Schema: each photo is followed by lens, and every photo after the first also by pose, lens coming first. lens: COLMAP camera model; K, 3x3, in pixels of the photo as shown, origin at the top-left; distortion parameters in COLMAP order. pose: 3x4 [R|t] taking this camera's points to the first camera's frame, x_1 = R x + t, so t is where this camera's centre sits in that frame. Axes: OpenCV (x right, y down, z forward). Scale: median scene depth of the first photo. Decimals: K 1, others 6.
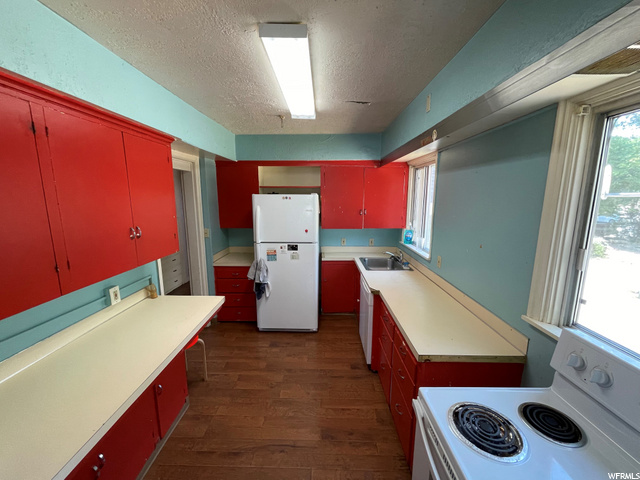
lens RADIAL K [[258.9, 0, 319.6], [0, 258.9, 239.0], [0, 0, 1]] dist [-0.003008, -0.000615]
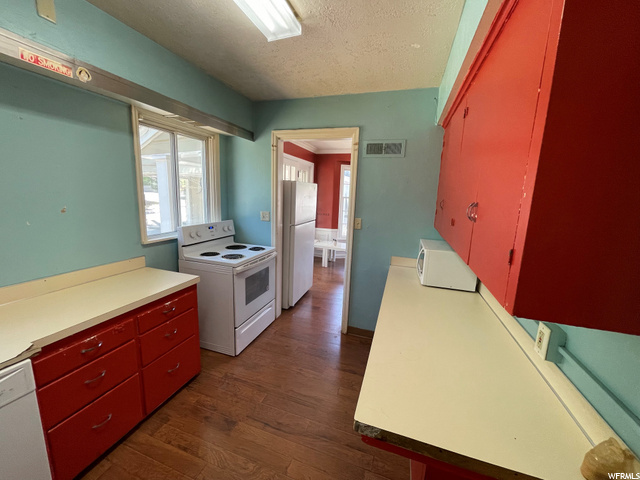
lens RADIAL K [[258.9, 0, 318.1], [0, 258.9, 238.4], [0, 0, 1]] dist [-0.003008, -0.000615]
pose [[-0.951576, -0.083230, 0.295932, -0.473267], [0.019091, 0.944794, 0.327108, -0.150289], [-0.306820, 0.316918, -0.897455, 1.474072]]
